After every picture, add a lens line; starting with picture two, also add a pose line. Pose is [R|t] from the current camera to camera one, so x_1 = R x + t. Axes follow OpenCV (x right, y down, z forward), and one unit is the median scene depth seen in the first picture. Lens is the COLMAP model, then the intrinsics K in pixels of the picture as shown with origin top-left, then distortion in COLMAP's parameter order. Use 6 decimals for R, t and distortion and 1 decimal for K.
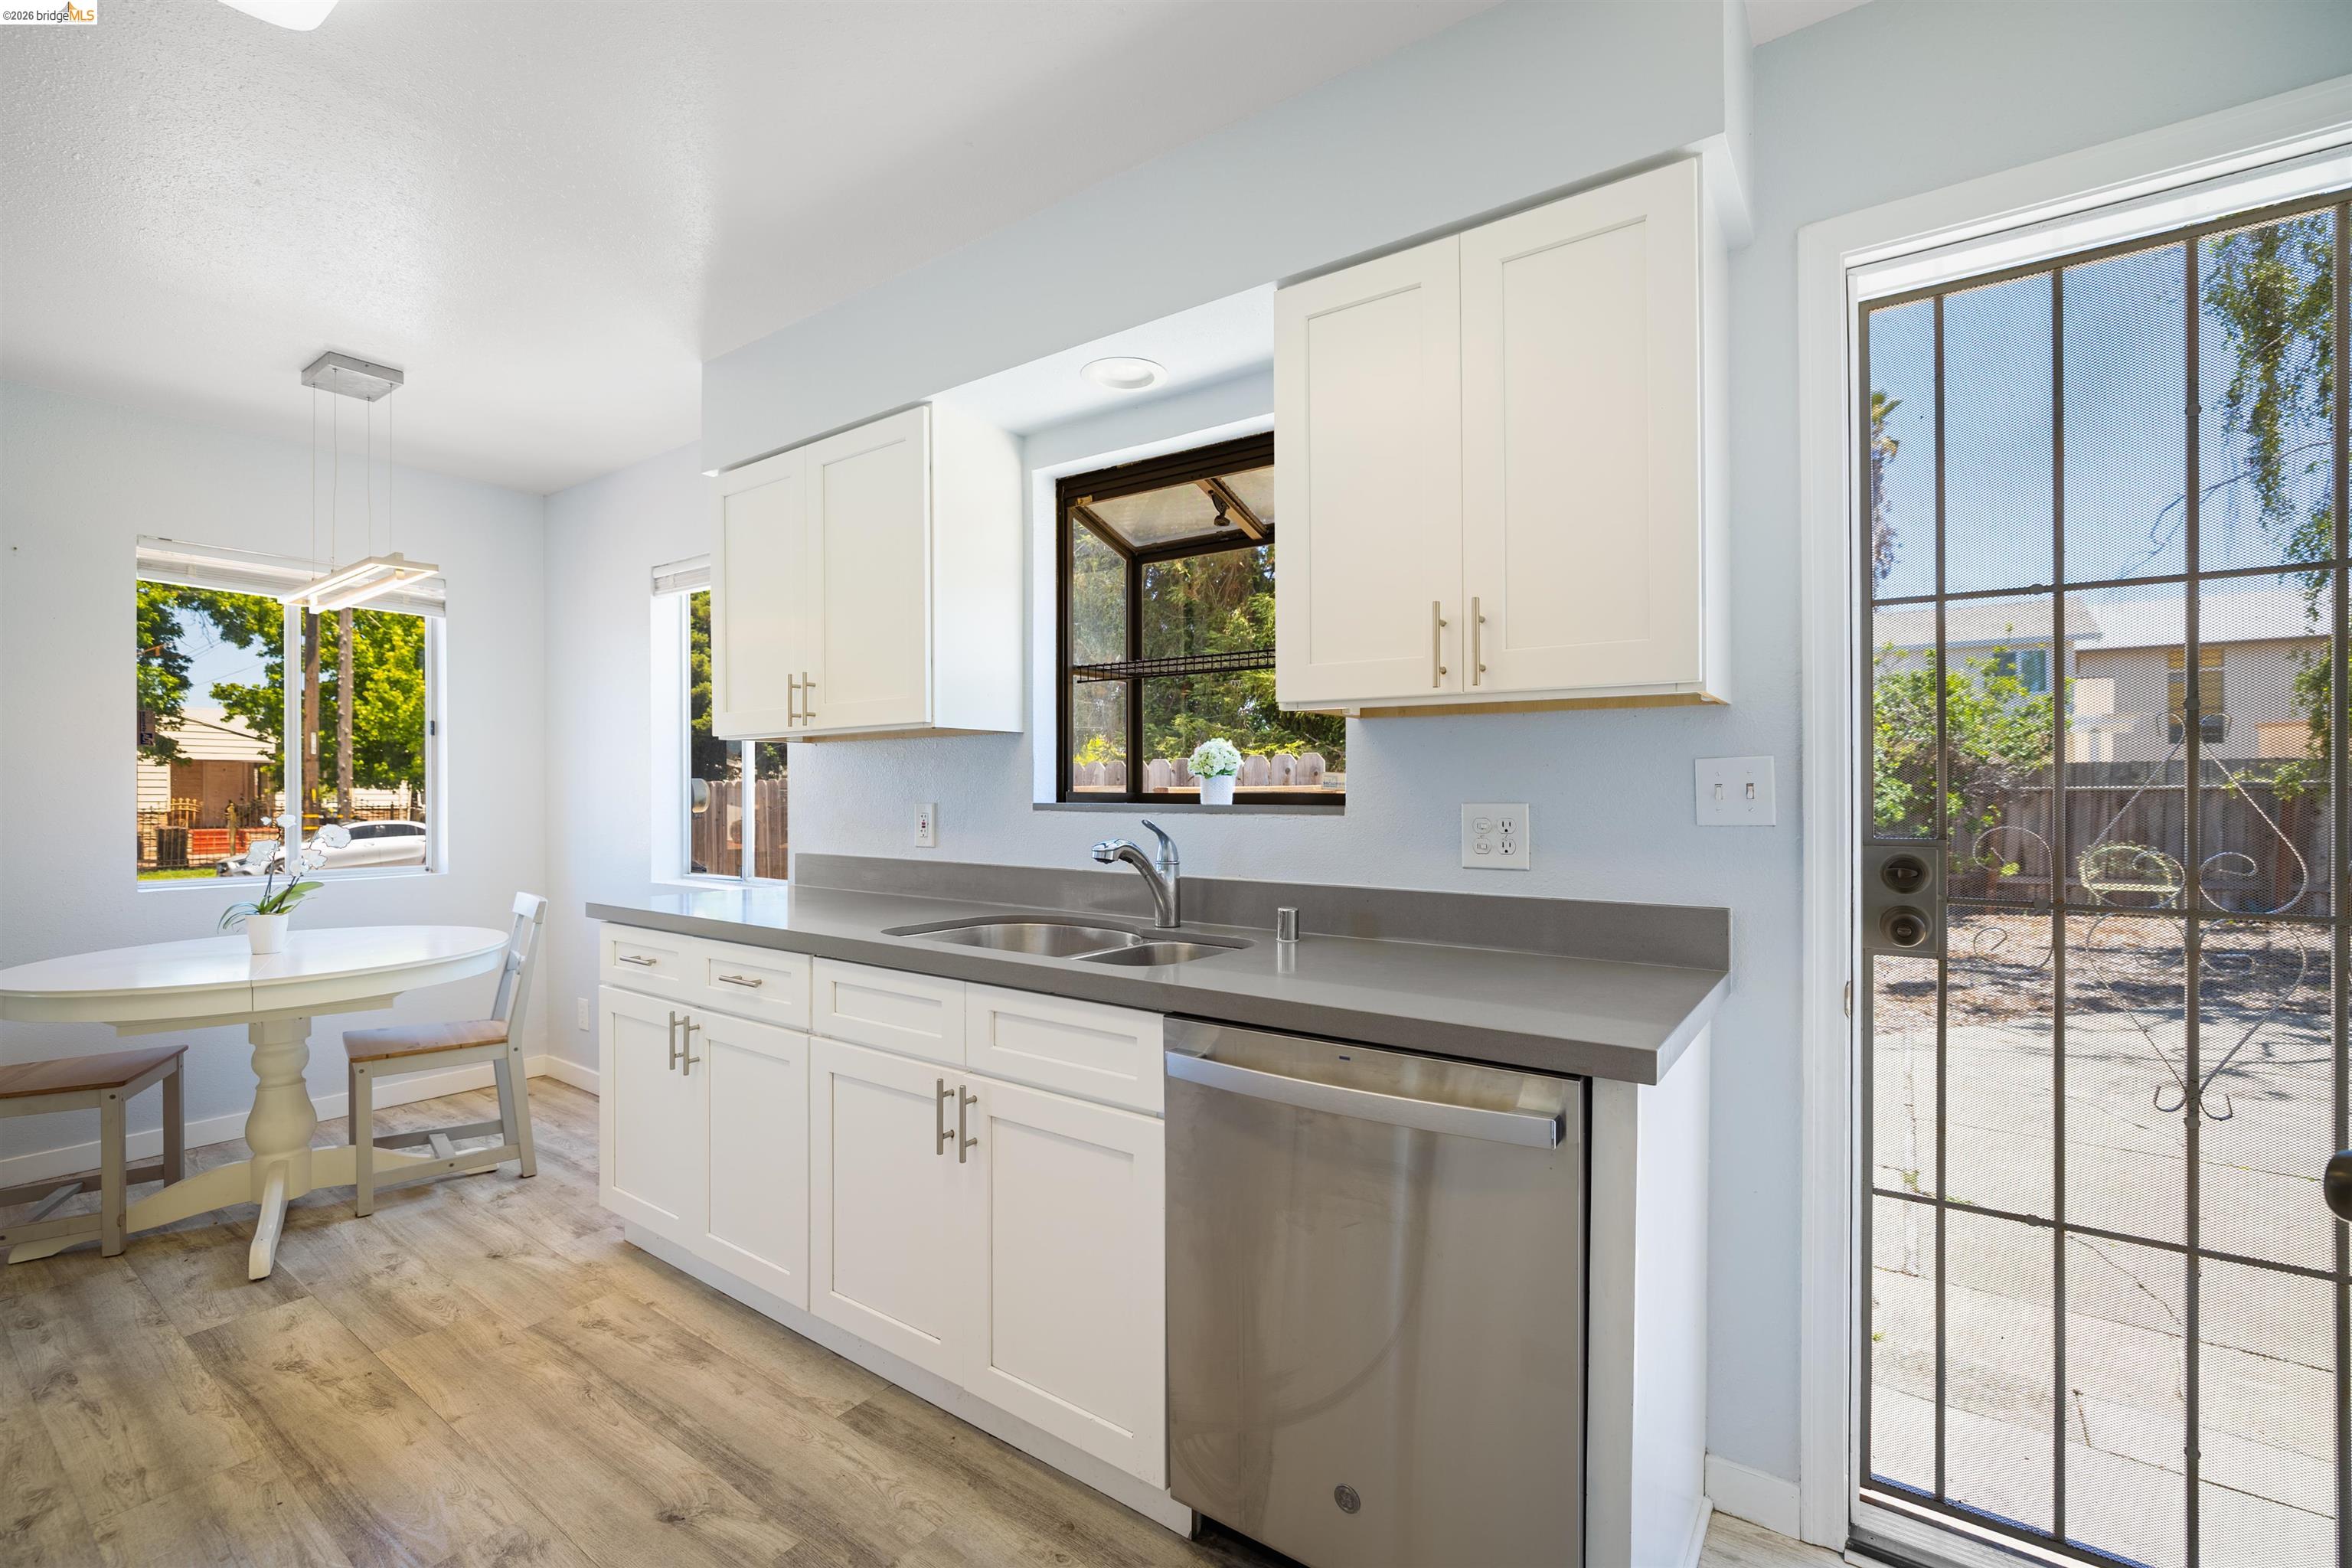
lens RADIAL K [[995.8, 0, 1203.0], [0, 995.8, 791.7], [0, 0, 1]] dist [-0.007078, 0.006374]
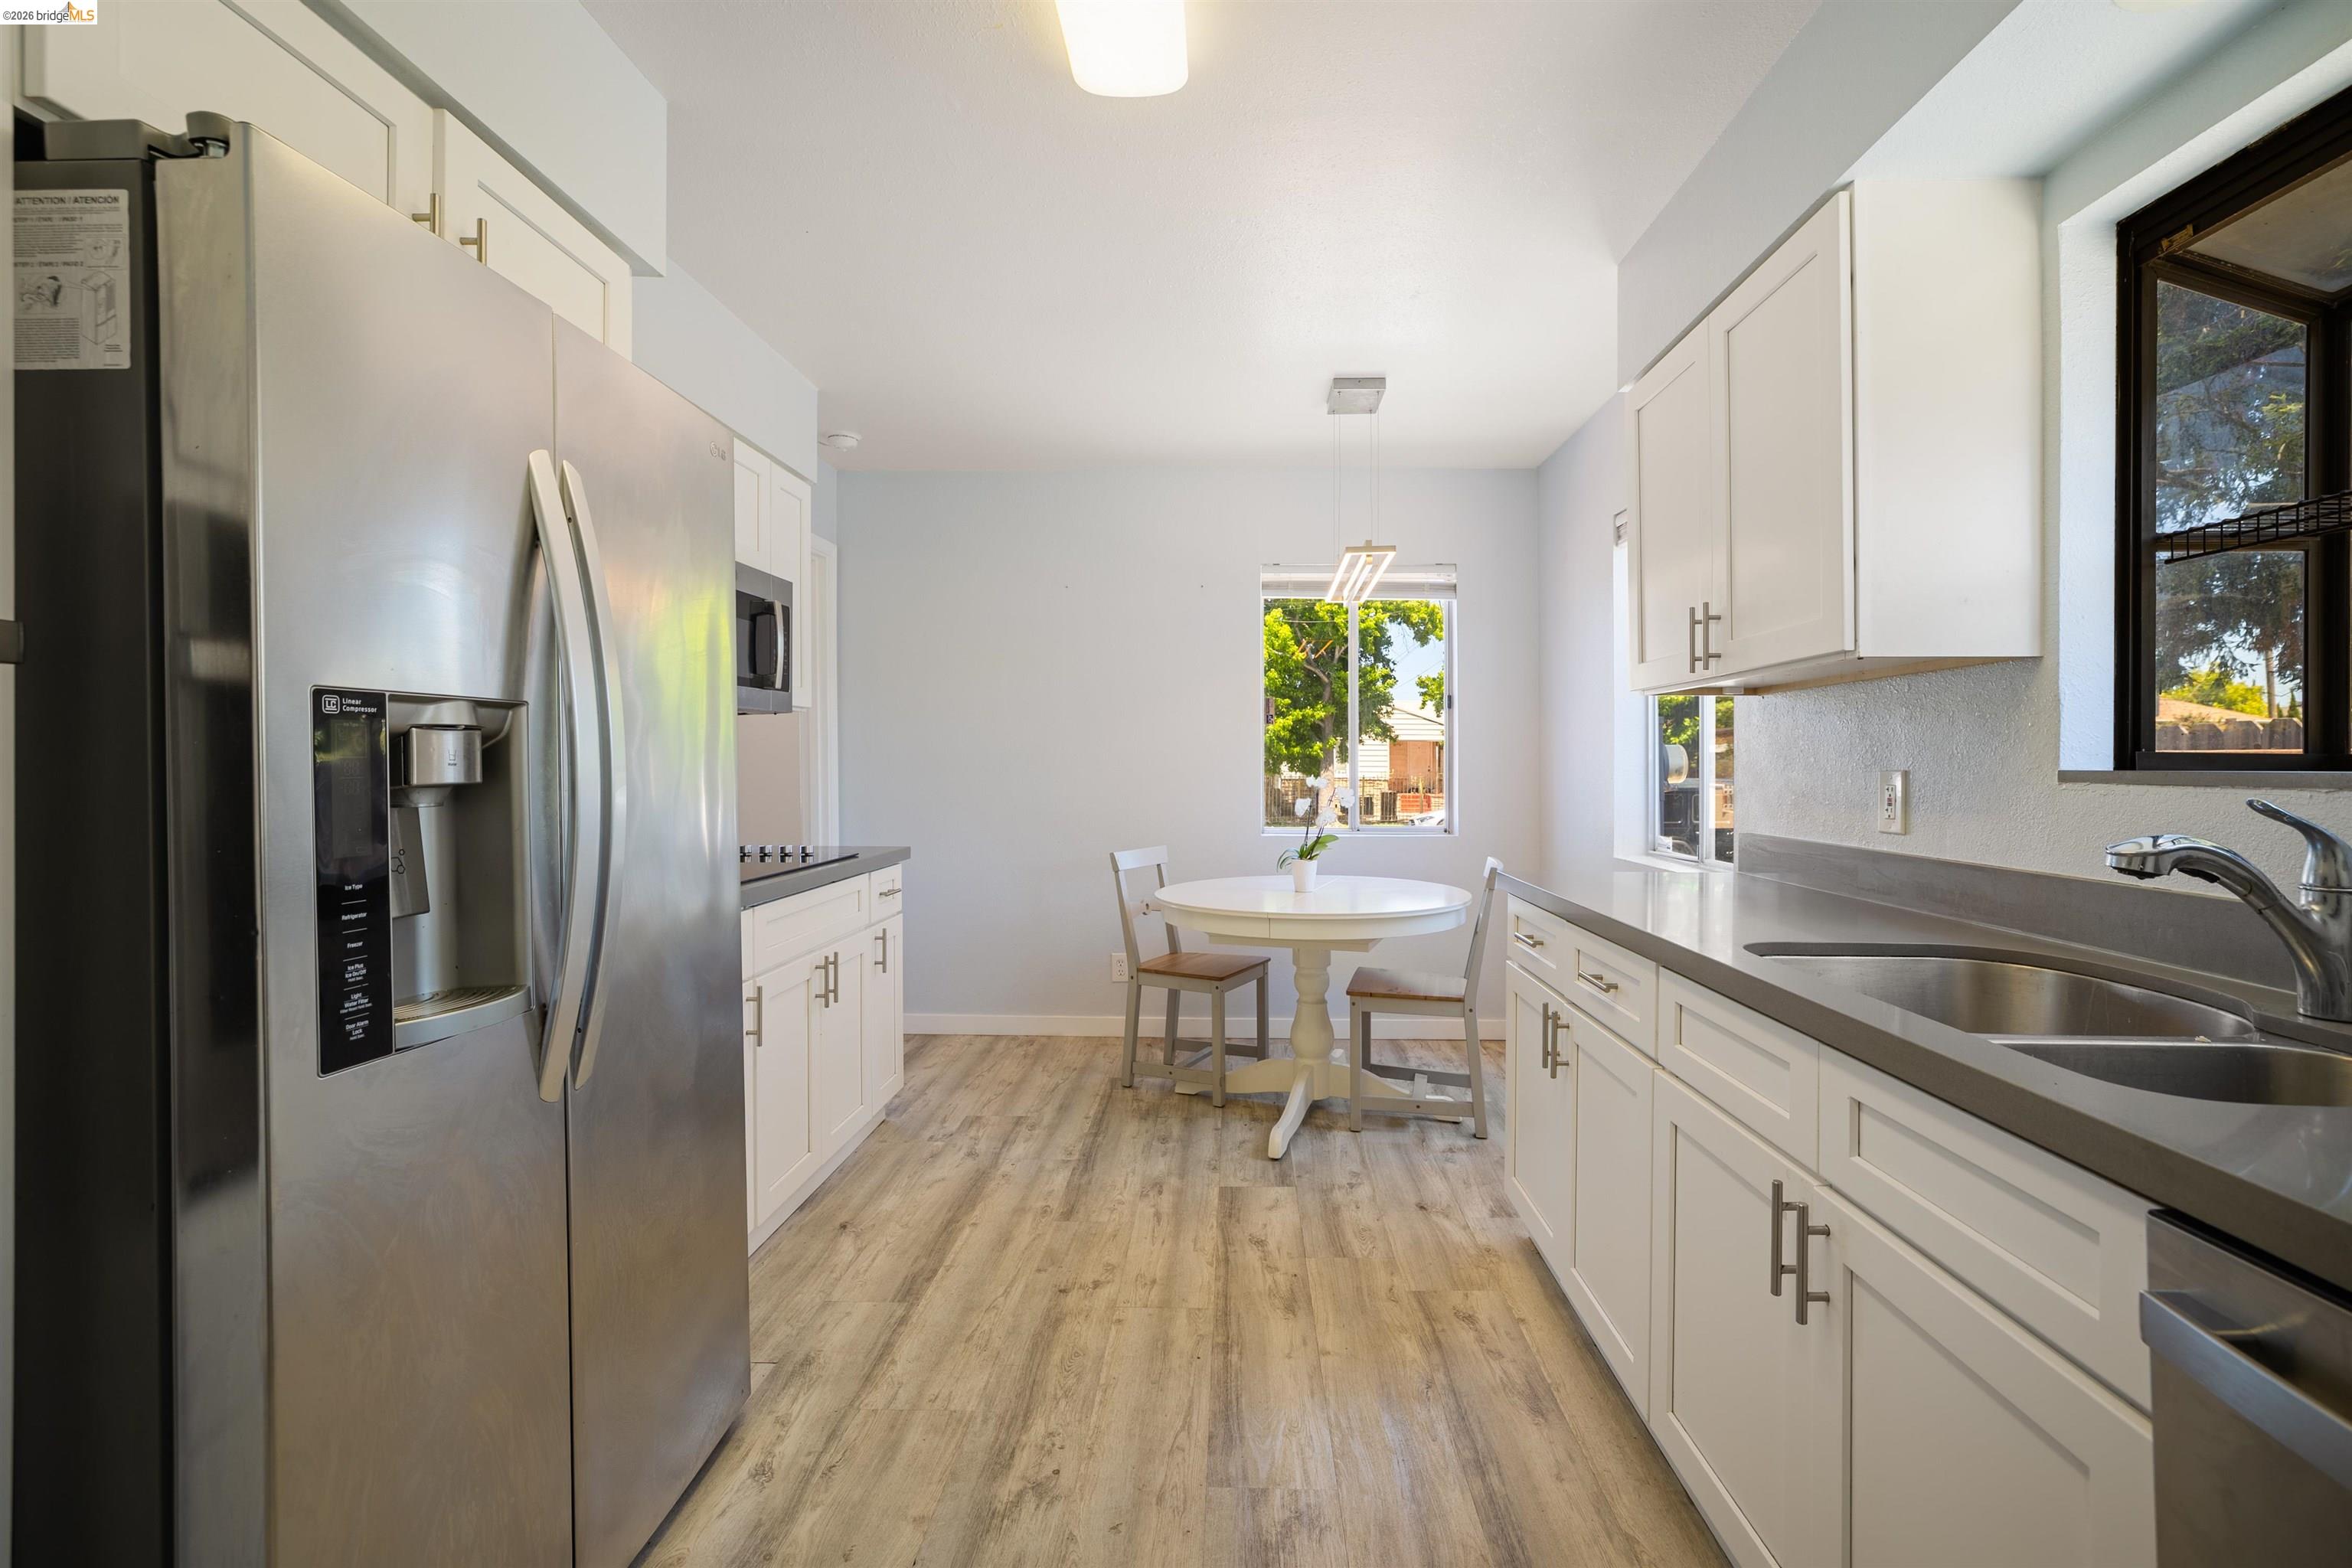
lens RADIAL K [[1061.2, 0, 1216.9], [0, 1061.2, 770.2], [0, 0, 1]] dist [-0.004869, 0.000409]
pose [[0.557643, 0.005746, -0.830061, 0.078847], [-0.001932, 0.999982, 0.005624, 0.008315], [0.830079, -0.001532, 0.557644, 0.210174]]
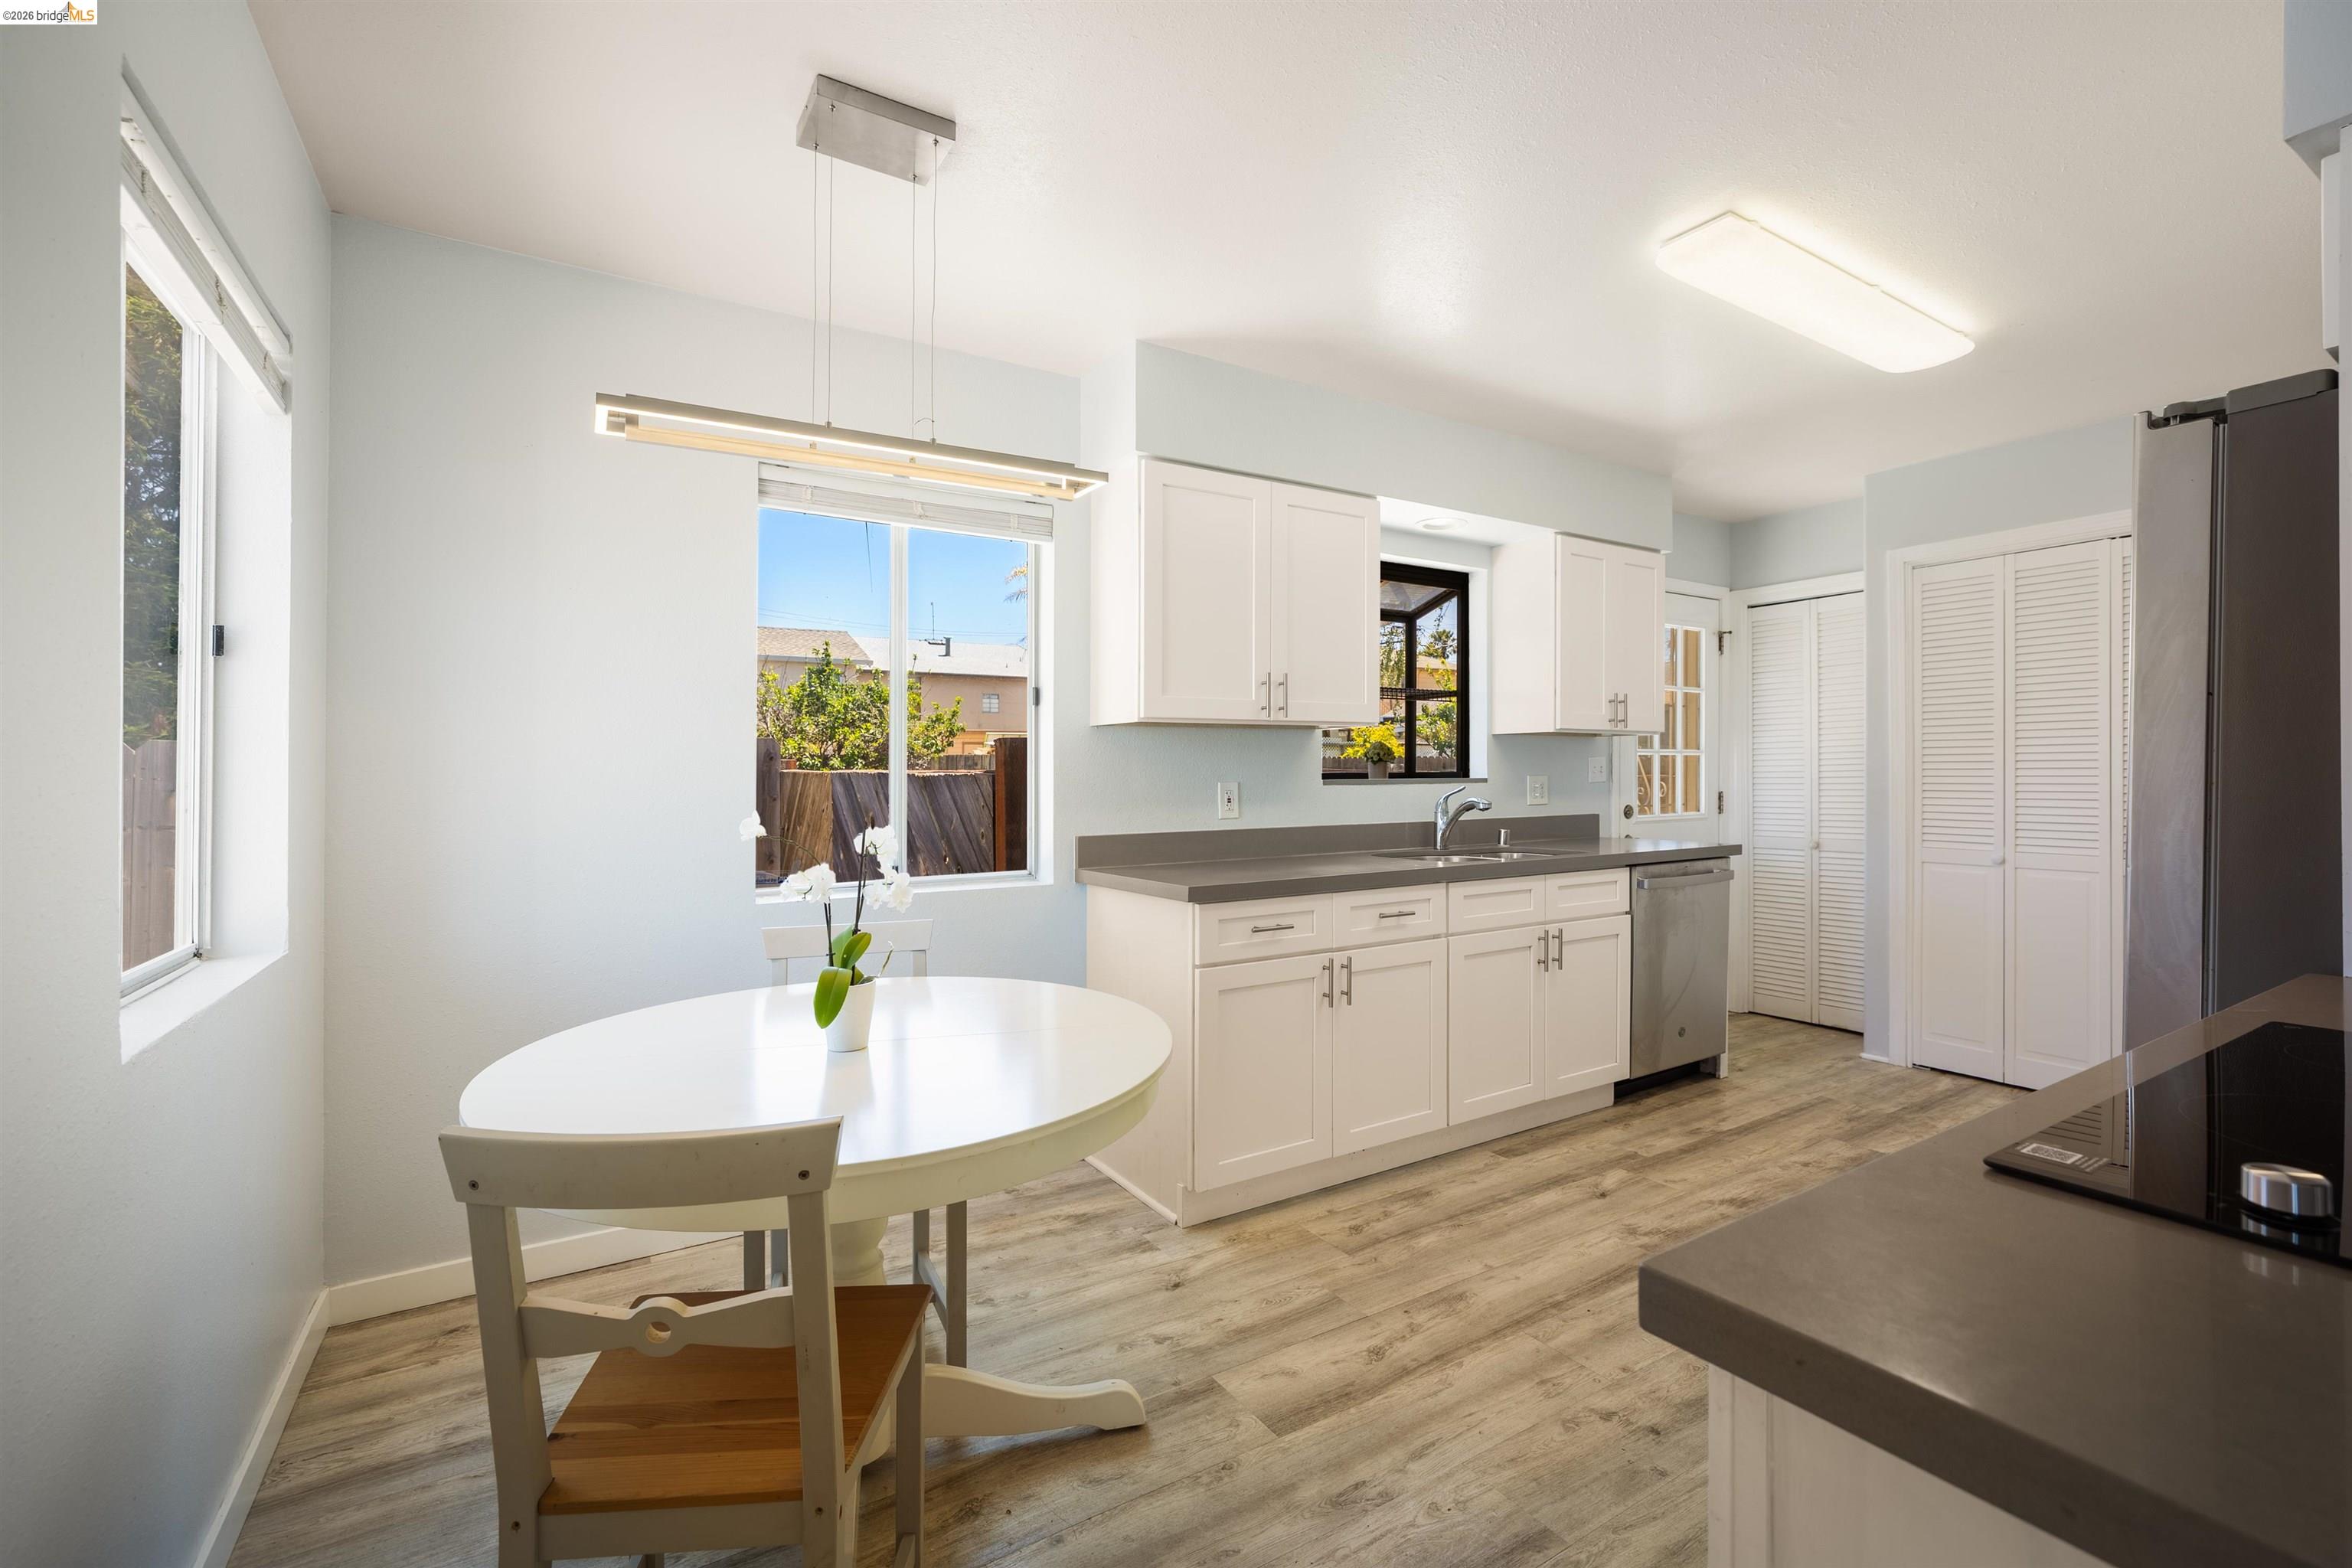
lens RADIAL K [[987.7, 0, 1132.7], [0, 987.7, 774.7], [0, 0, 1]] dist [-0.021725, 0.006558]
pose [[0.416371, -0.002299, 0.909192, -1.532153], [0.007075, 0.999975, -0.000712, 0.002415], [-0.909167, 0.006729, 0.416376, 0.656557]]
